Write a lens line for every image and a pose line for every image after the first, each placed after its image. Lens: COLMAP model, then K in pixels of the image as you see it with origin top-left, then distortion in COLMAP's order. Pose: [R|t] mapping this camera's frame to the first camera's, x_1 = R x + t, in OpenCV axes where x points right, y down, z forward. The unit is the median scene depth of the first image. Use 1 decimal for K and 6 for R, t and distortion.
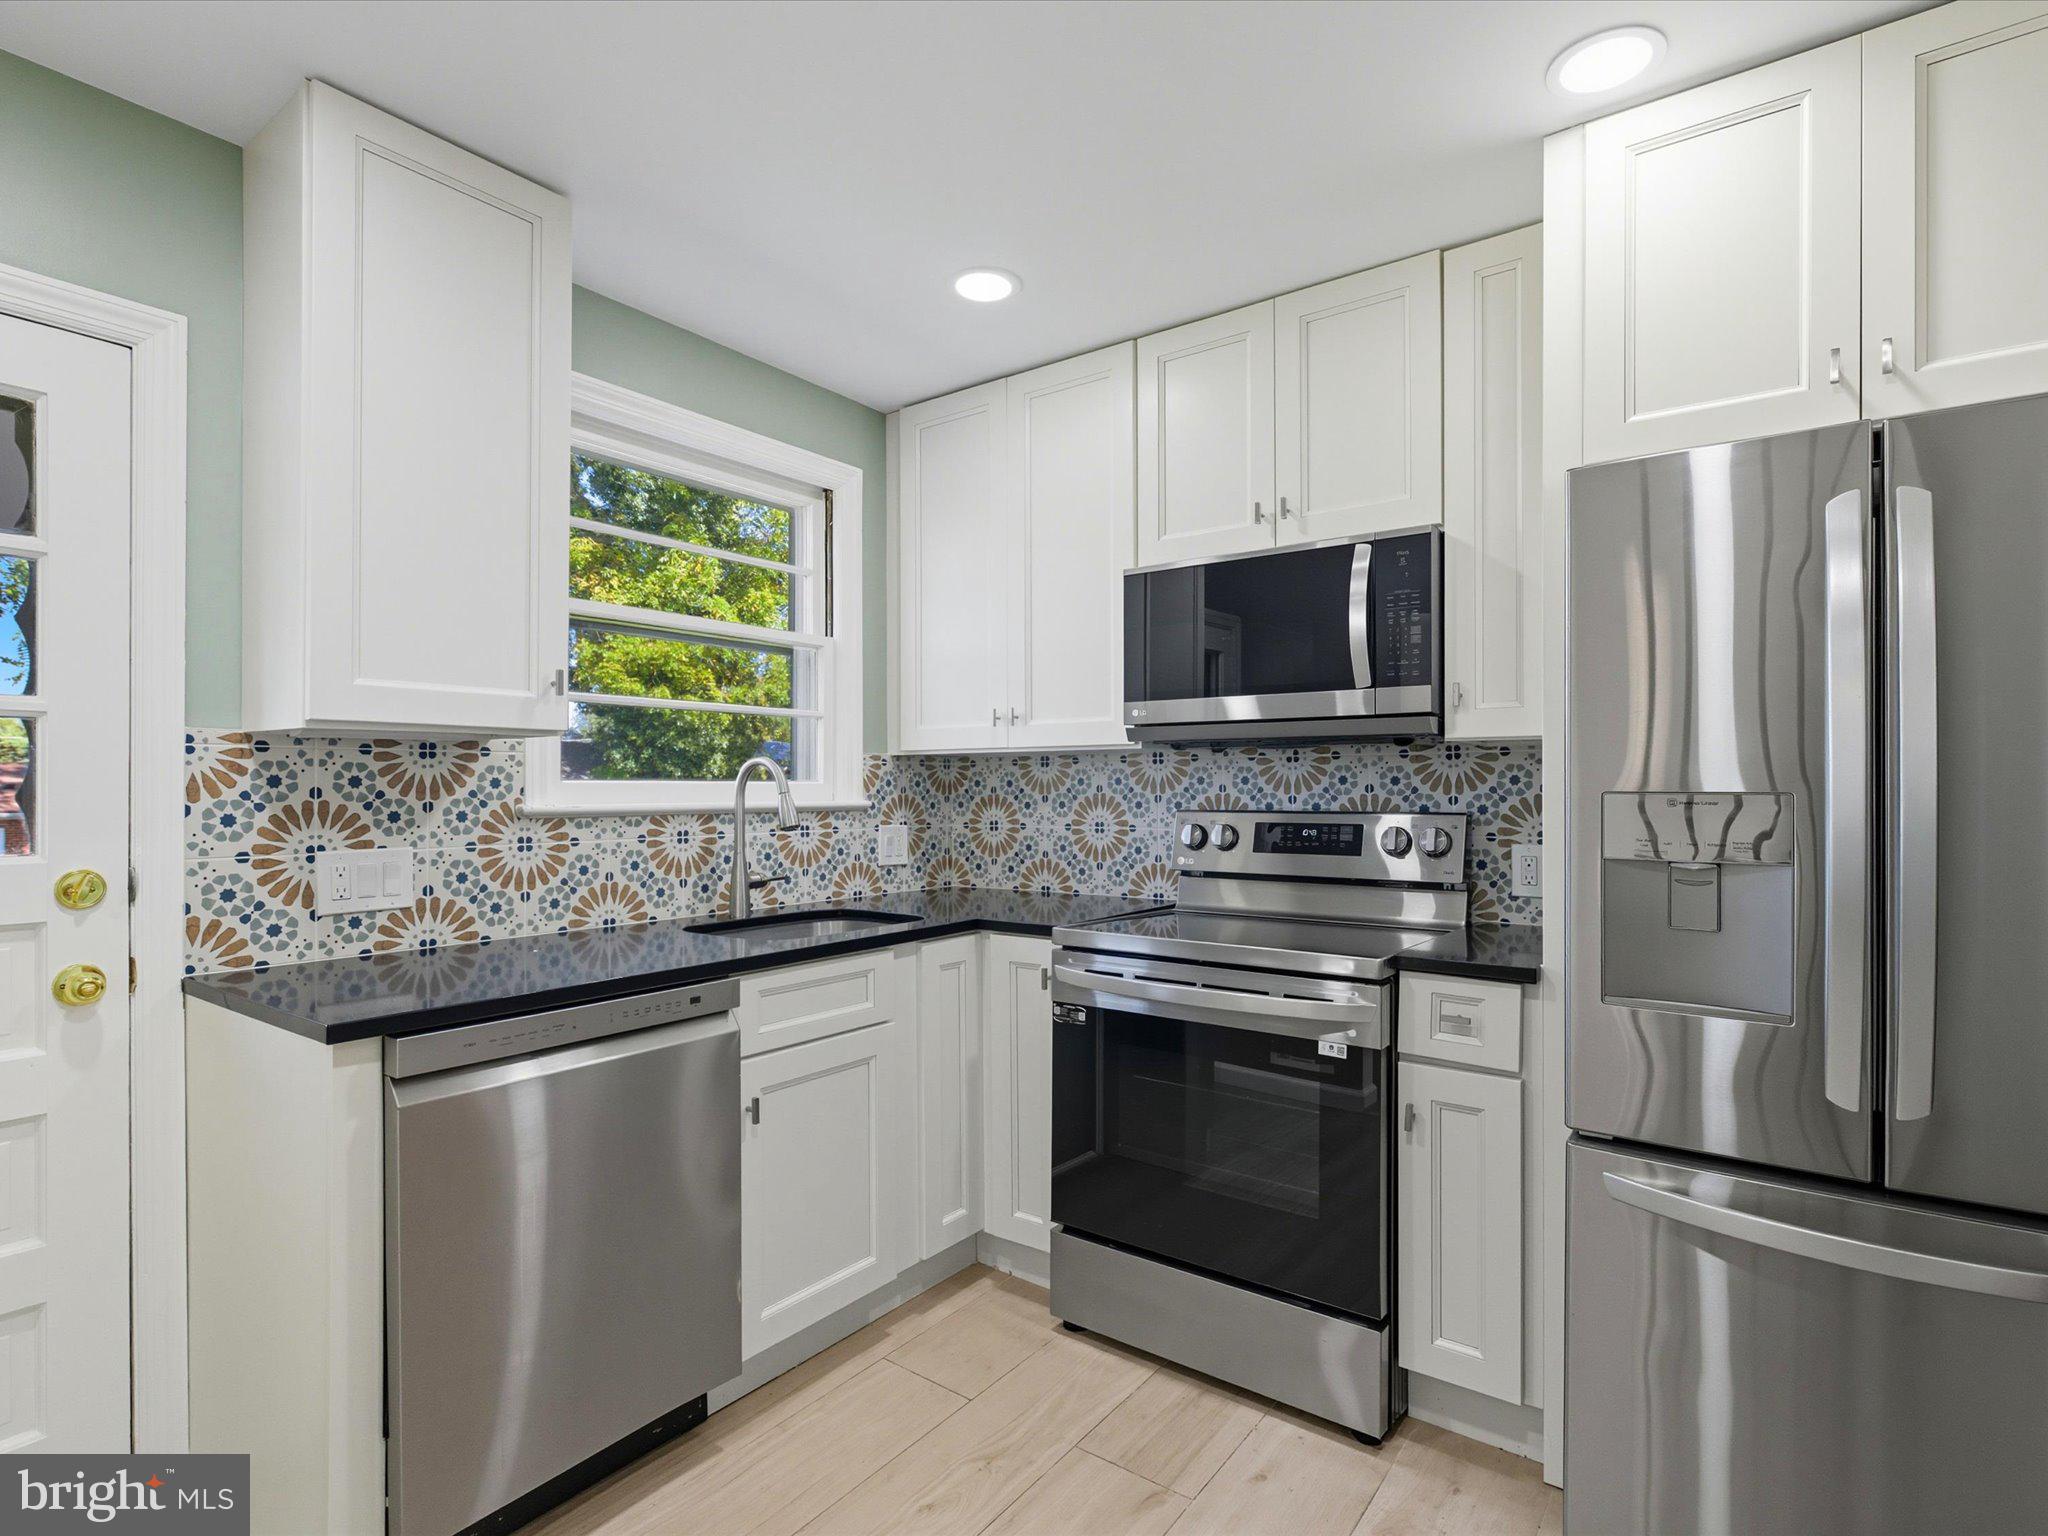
lens RADIAL K [[1051.6, 0, 1033.1], [0, 1051.6, 789.7], [0, 0, 1]] dist [-0.001365, -0.000738]
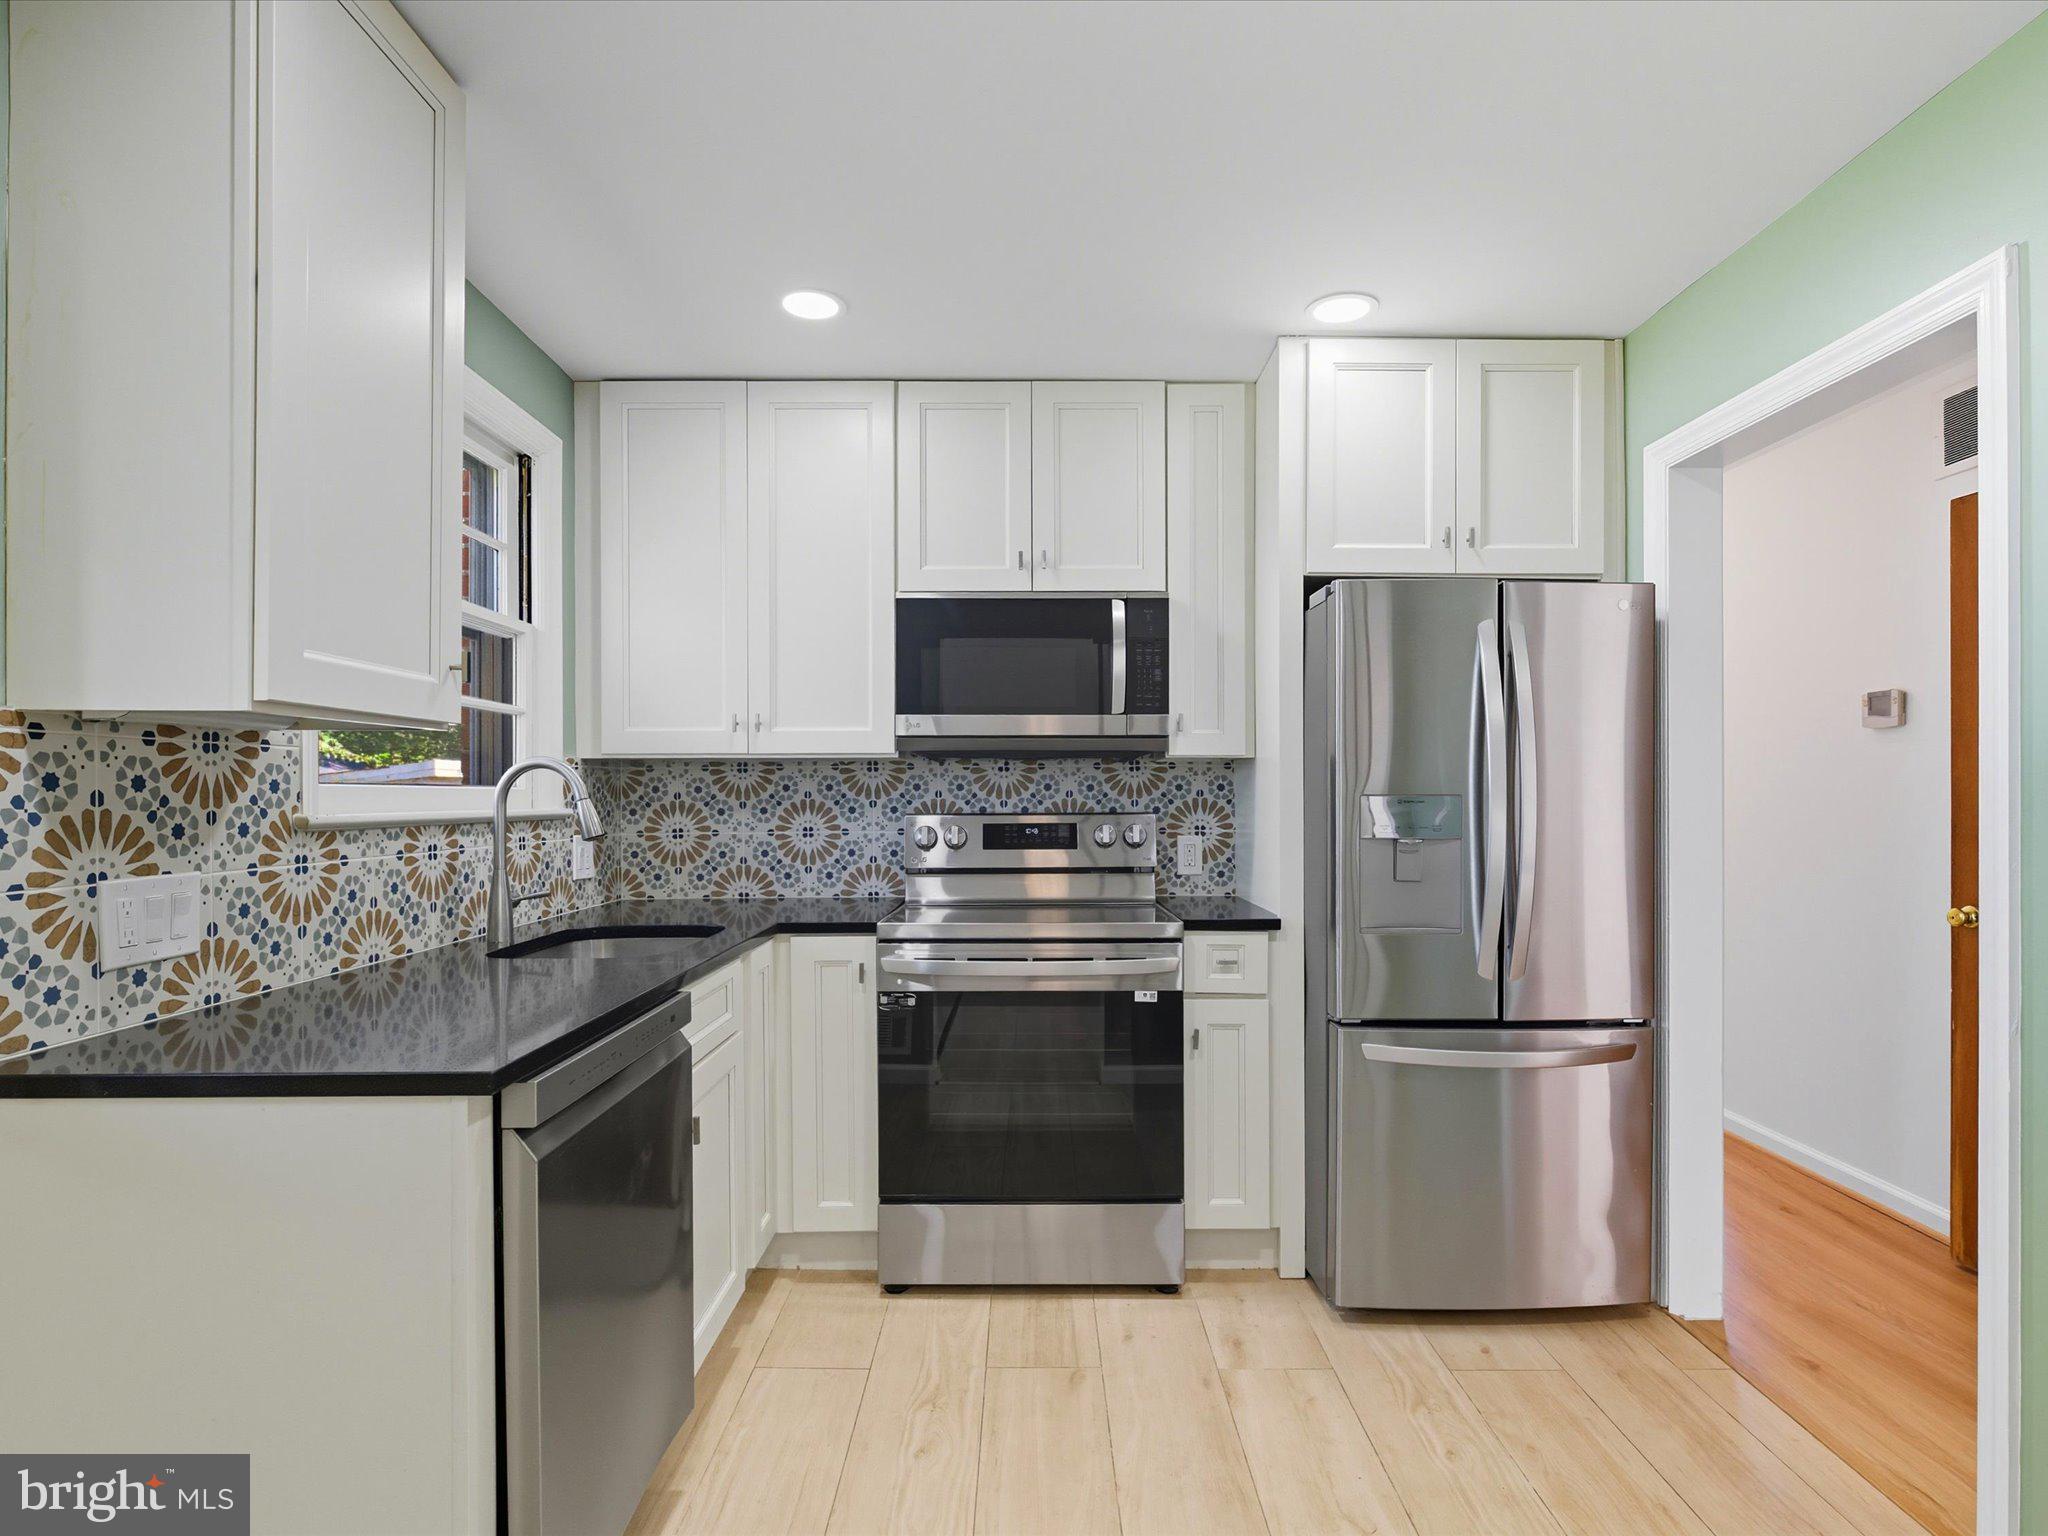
lens RADIAL K [[1061.6, 0, 1057.8], [0, 1061.6, 801.4], [0, 0, 1]] dist [-0.002864, -0.000109]
pose [[0.793527, -0.004382, 0.608519, -0.529349], [0.002903, 0.999990, 0.003416, 0.003861], [-0.608528, -0.000944, 0.793532, 0.032503]]
